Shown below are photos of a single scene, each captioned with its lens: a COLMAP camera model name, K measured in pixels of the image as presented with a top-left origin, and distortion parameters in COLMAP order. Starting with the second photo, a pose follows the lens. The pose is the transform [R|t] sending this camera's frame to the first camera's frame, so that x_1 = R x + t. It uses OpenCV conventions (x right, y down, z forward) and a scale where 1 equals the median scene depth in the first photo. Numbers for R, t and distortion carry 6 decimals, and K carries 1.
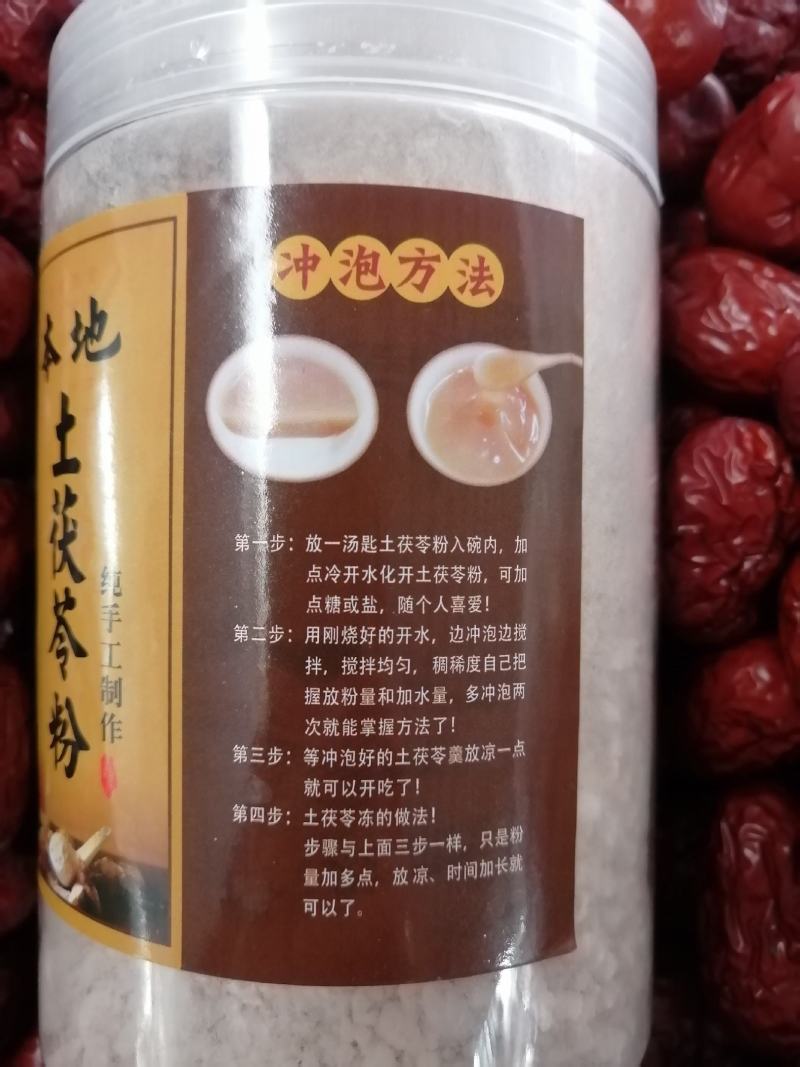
lens RADIAL K [[823.6, 0, 403.1], [0, 823.6, 528.9], [0, 0, 1]] dist [-0.051911, 0.000213]
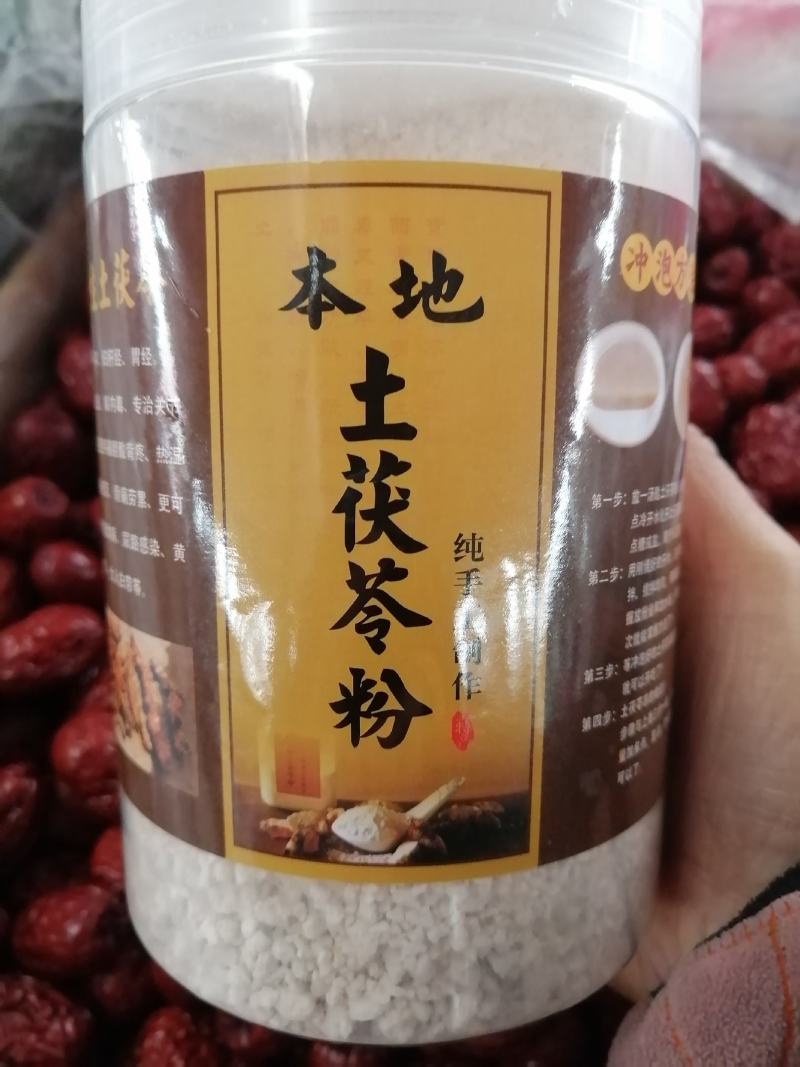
lens RADIAL K [[823.6, 0, 403.1], [0, 823.6, 528.9], [0, 0, 1]] dist [-0.051911, 0.000213]
pose [[0.742837, -0.113394, 0.659799, -1.155345], [0.004850, 0.986437, 0.164069, -0.135180], [-0.669455, -0.118677, 0.733312, 0.323078]]
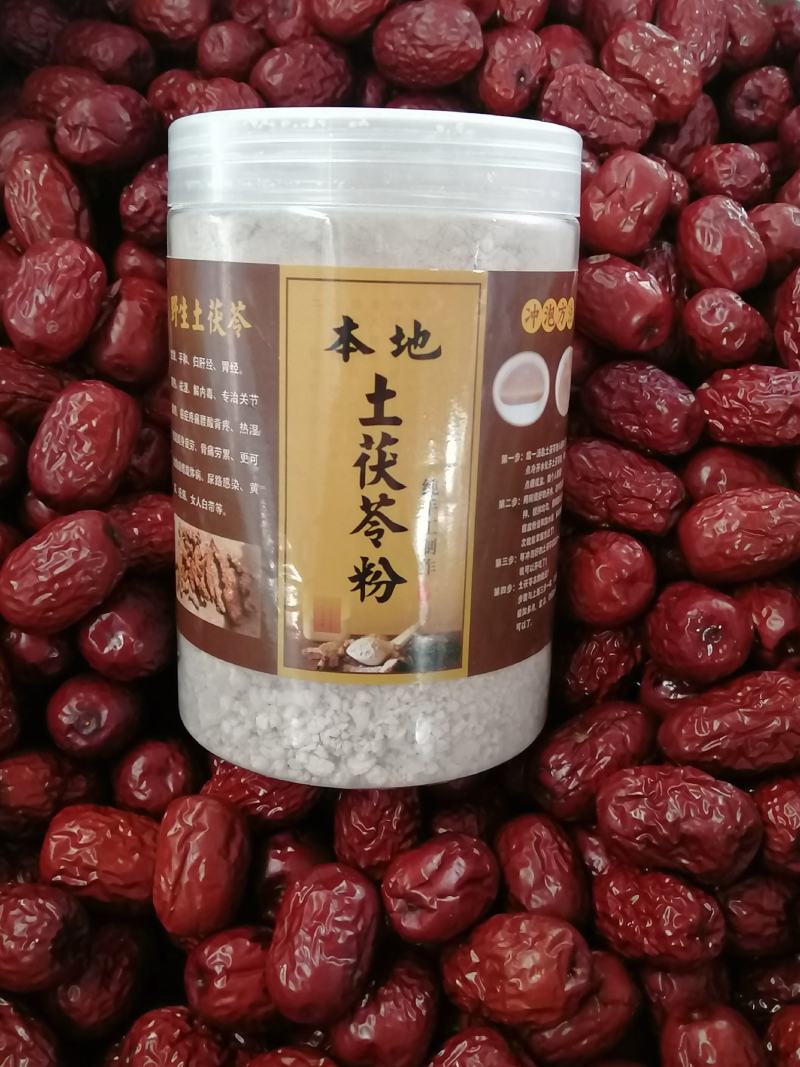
lens RADIAL K [[1062.9, 0, 398.4], [0, 1062.9, 534.0], [0, 0, 1]] dist [0.004152, 0.004994]
pose [[0.675969, -0.179104, 0.714834, -2.189673], [-0.021649, 0.964771, 0.262198, -0.466304], [-0.736612, -0.192714, 0.648278, -0.489766]]
